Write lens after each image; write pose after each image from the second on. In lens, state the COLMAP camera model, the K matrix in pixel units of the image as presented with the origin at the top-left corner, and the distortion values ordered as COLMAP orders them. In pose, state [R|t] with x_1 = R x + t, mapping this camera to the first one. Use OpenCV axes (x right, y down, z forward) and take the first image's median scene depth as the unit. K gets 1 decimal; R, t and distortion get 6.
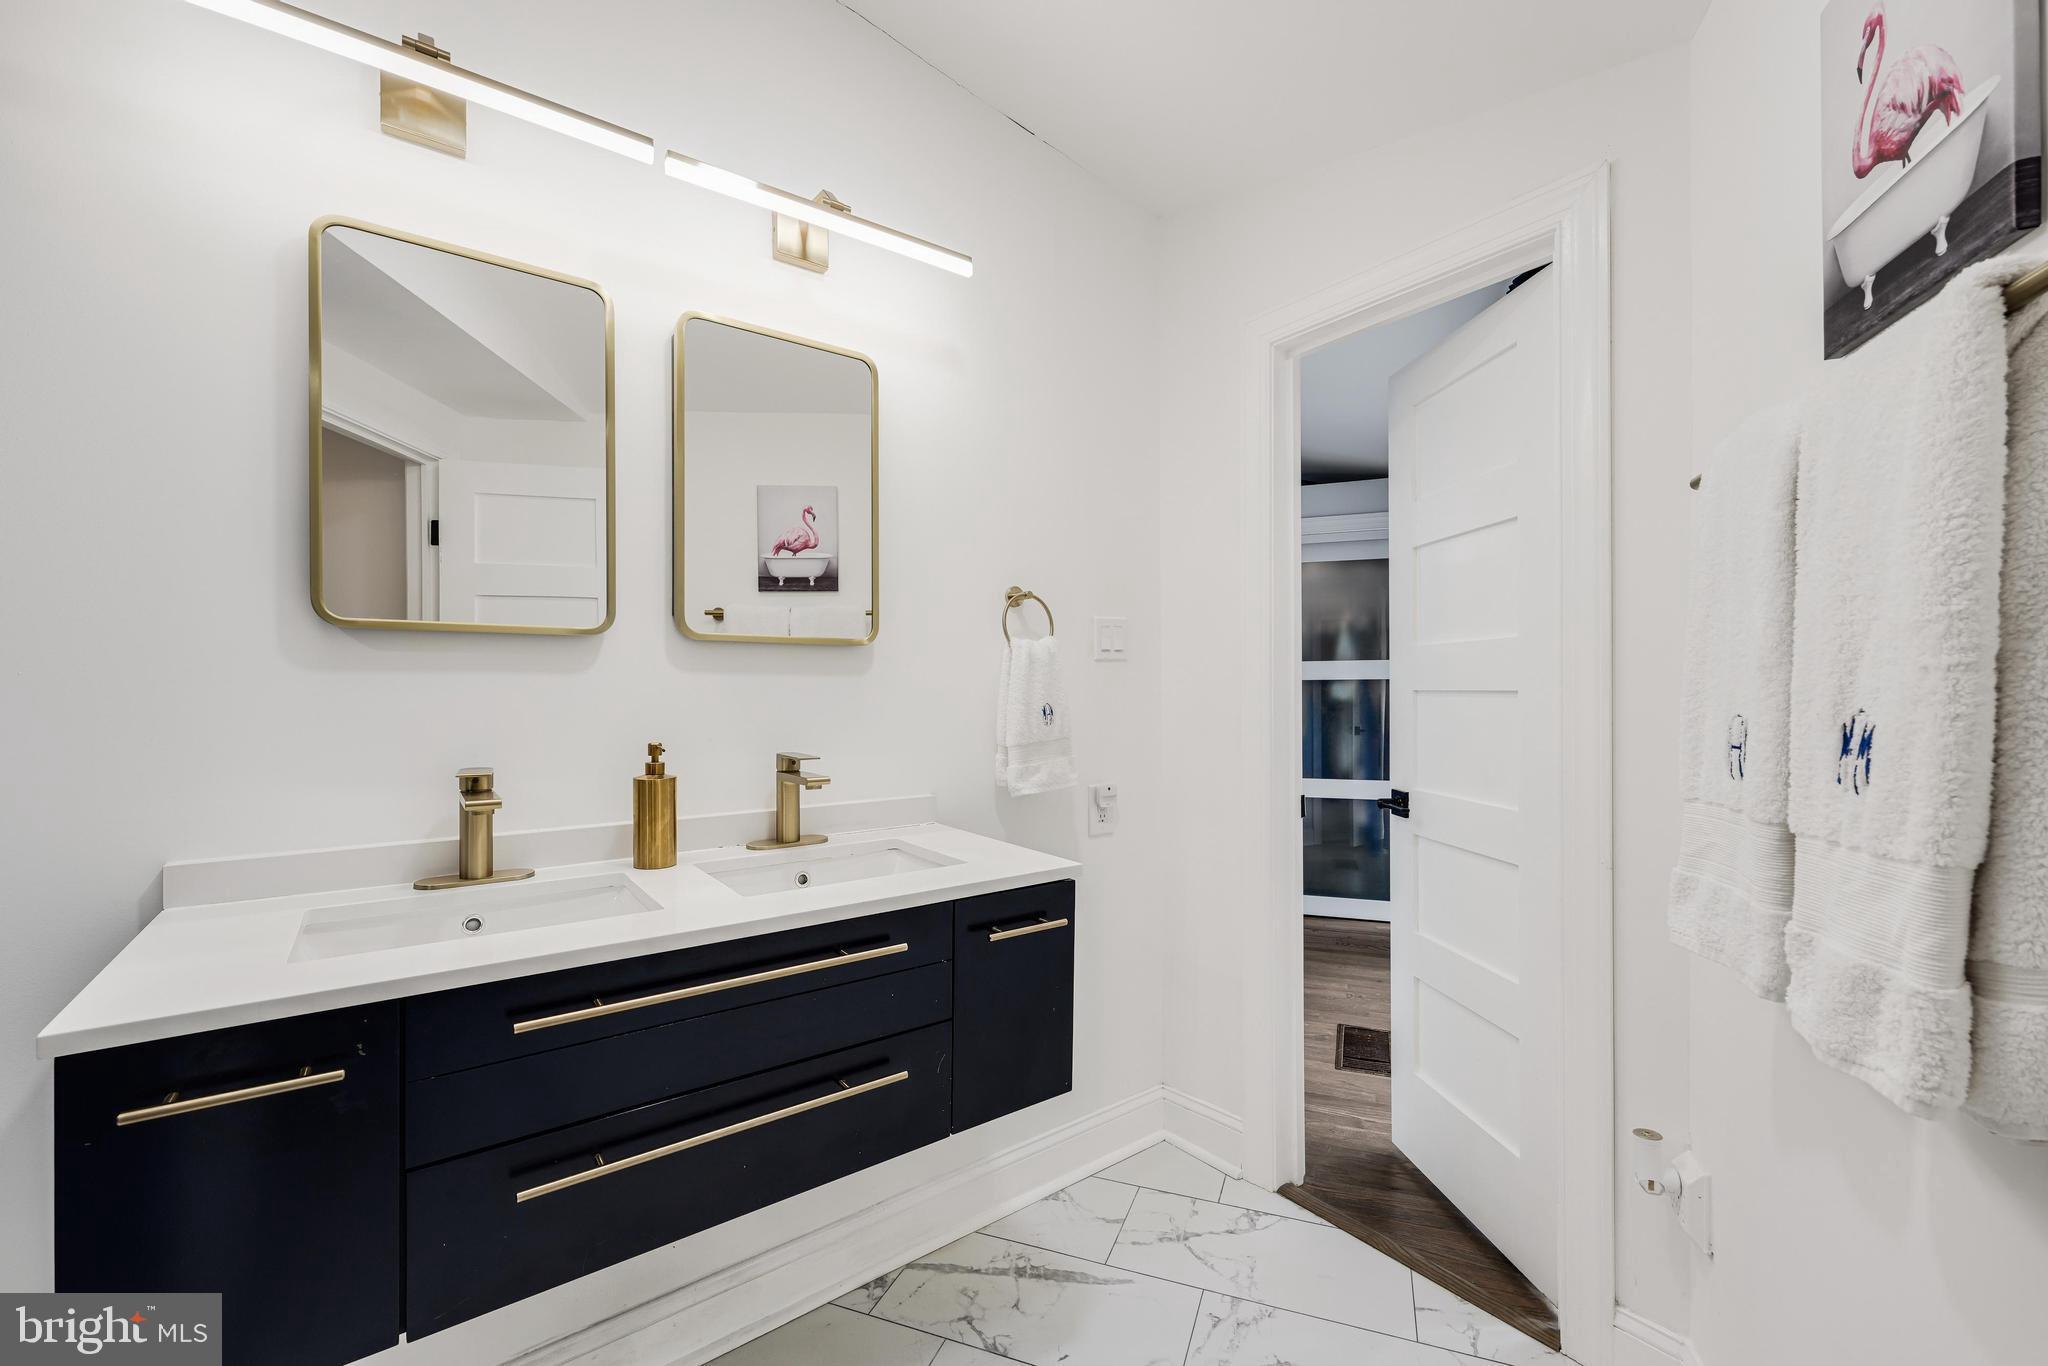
lens RADIAL K [[841.0, 0, 1024.0], [0, 841.0, 683.0], [0, 0, 1]] dist [-0.001805, 0.000247]
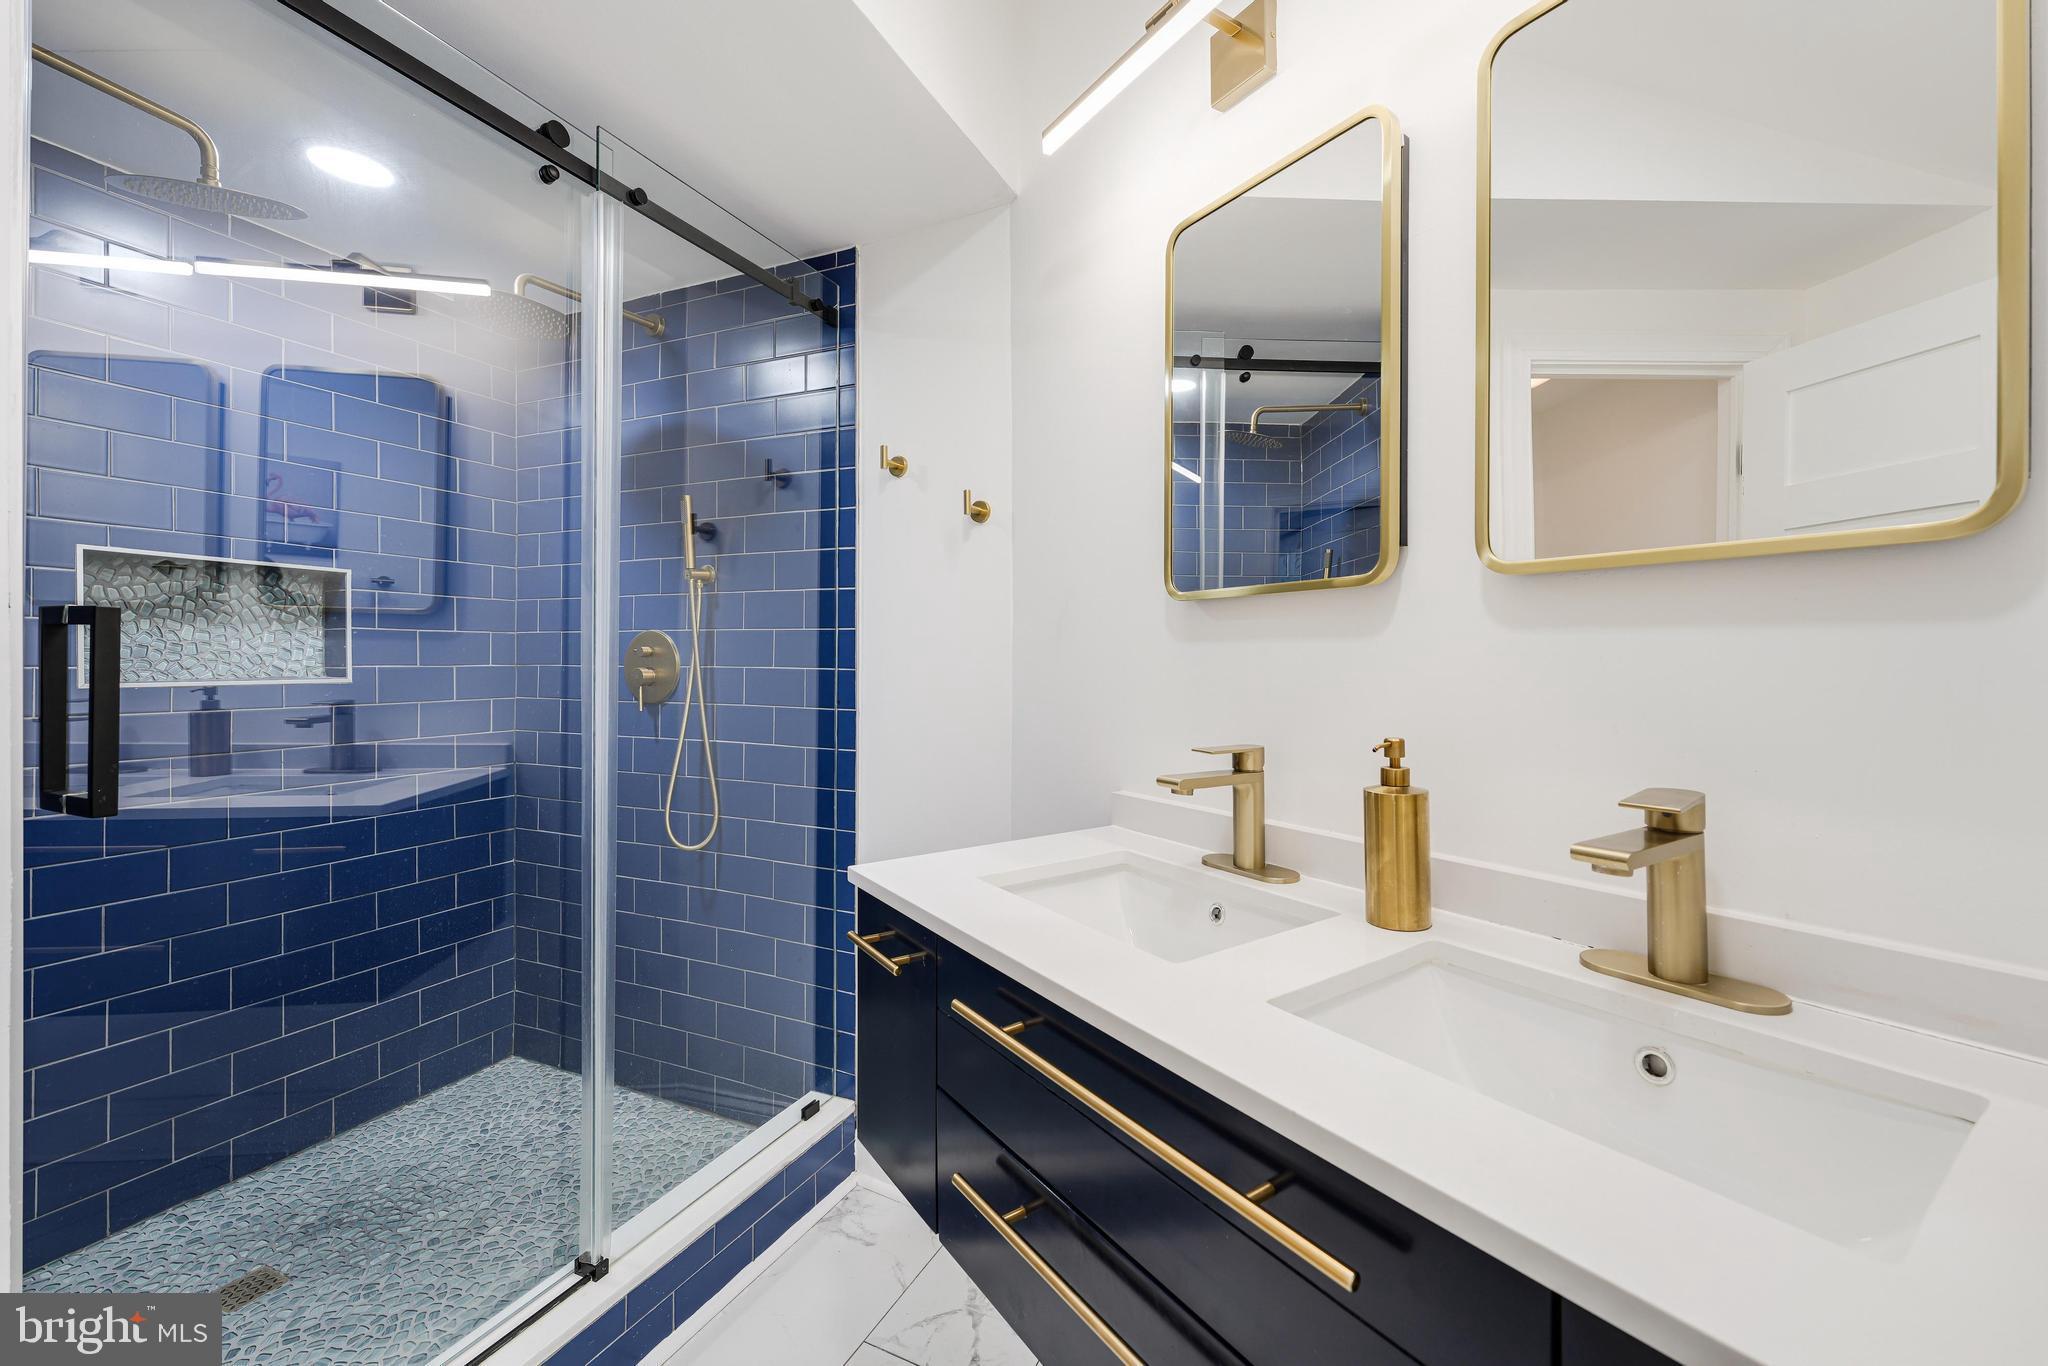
lens RADIAL K [[841.0, 0, 1024.0], [0, 841.0, 683.0], [0, 0, 1]] dist [-0.001805, 0.000247]
pose [[-0.126475, 0.004646, -0.991959, 0.249464], [0.010360, 0.999941, 0.003362, 0.022922], [0.991916, -0.009851, -0.126516, 0.799949]]
